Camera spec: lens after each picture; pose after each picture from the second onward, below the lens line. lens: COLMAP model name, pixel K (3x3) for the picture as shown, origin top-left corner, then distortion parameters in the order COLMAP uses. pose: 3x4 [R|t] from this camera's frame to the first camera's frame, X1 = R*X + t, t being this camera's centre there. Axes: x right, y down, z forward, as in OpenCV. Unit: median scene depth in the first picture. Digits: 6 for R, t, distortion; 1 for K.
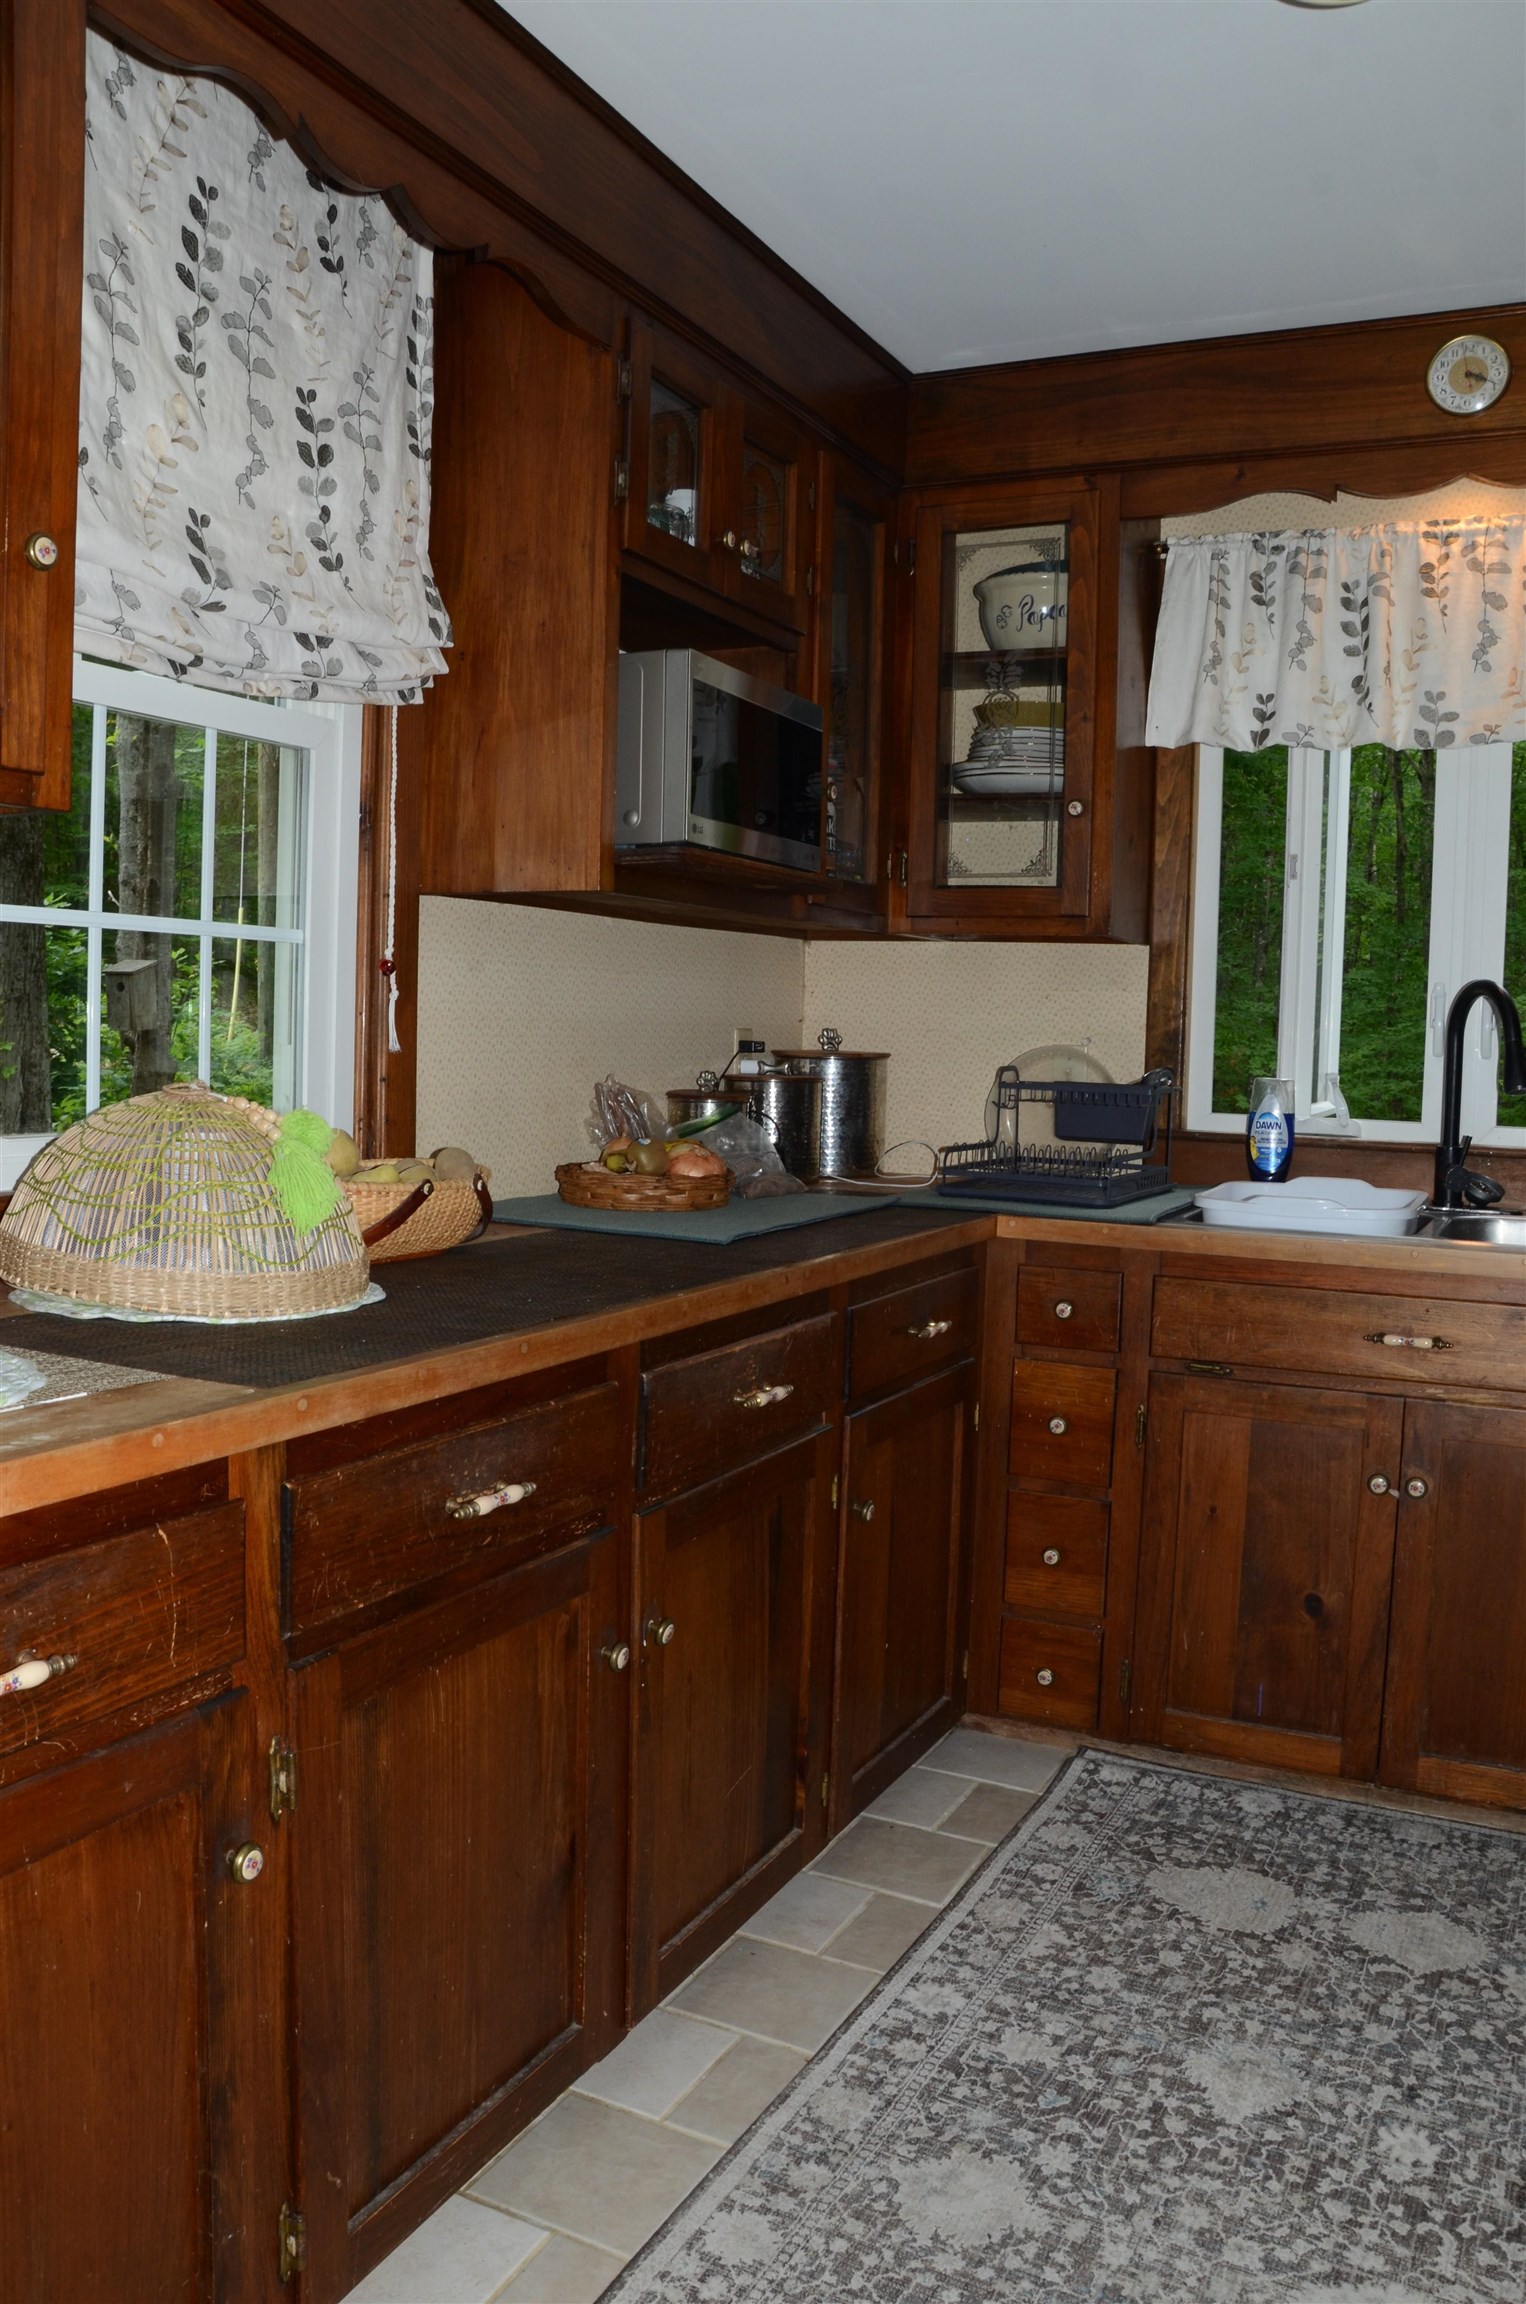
lens RADIAL K [[1767.5, 0, 778.0], [0, 1767.5, 1146.6], [0, 0, 1]] dist [-0.100003, 0.017006]
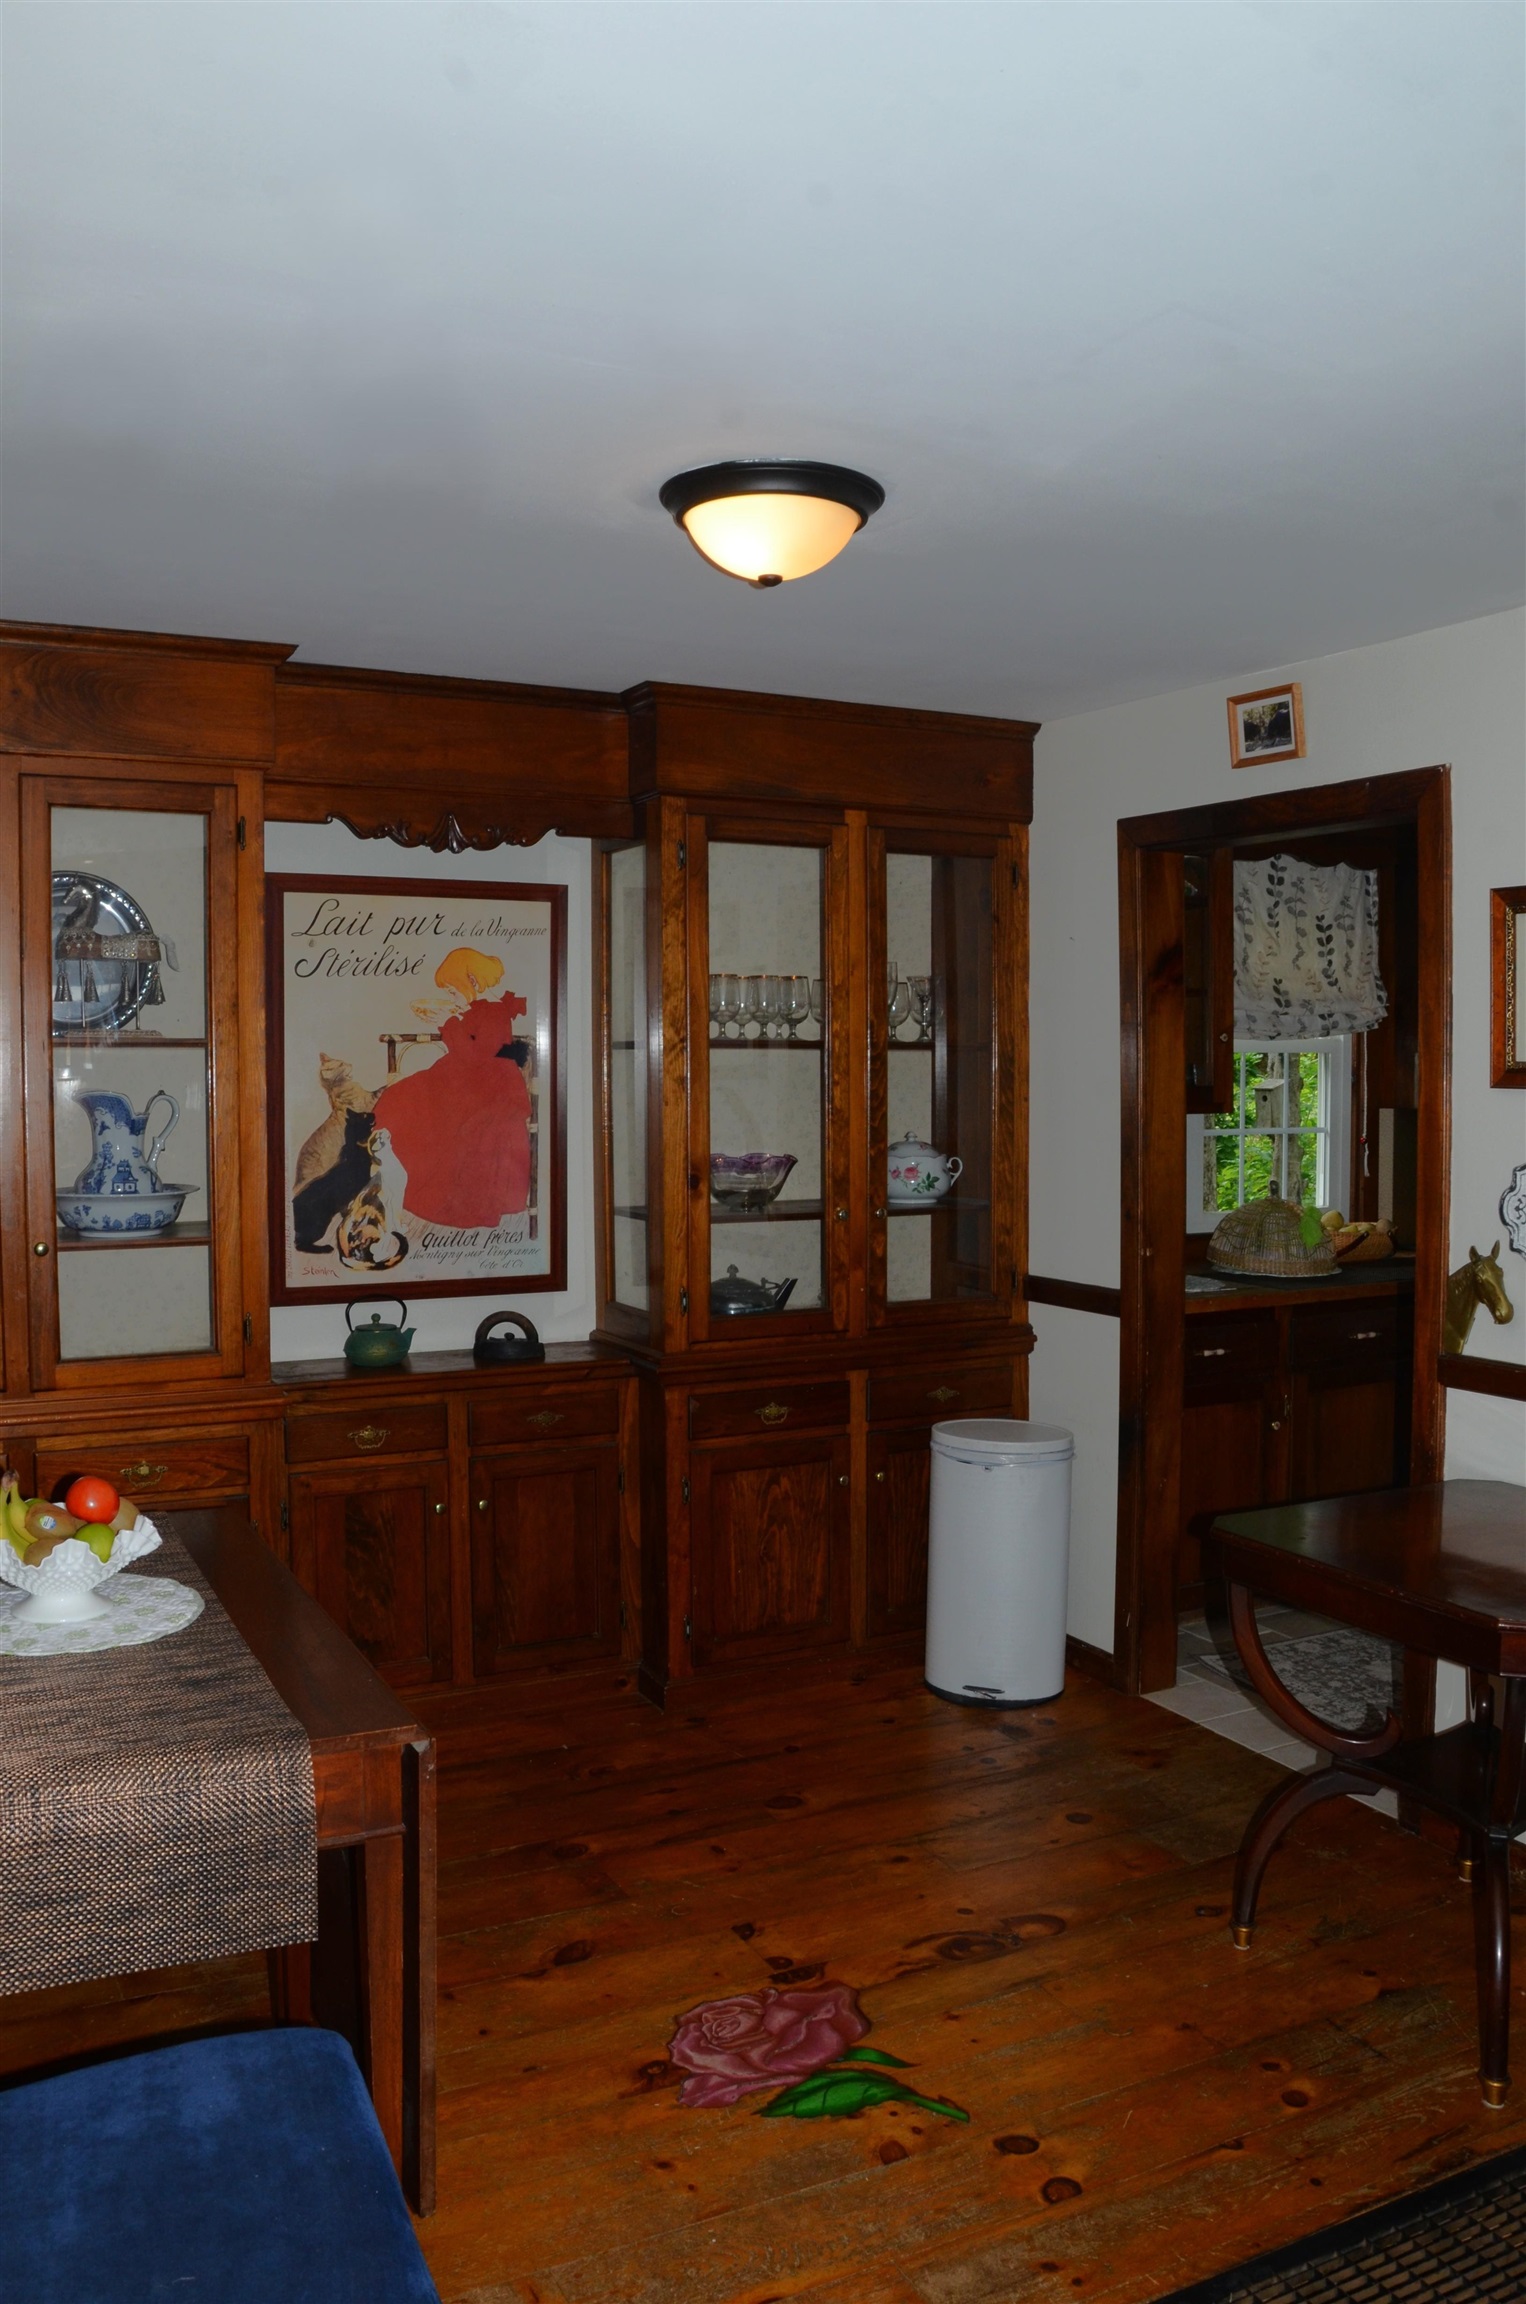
lens RADIAL K [[1767.5, 0, 769.2], [0, 1767.5, 1142.1], [0, 0, 1]] dist [-0.100003, 0.017006]
pose [[0.800750, -0.006971, -0.598958, 0.610892], [-0.013363, 0.999476, -0.029498, -0.024009], [0.598849, 0.031624, 0.800237, -1.520769]]
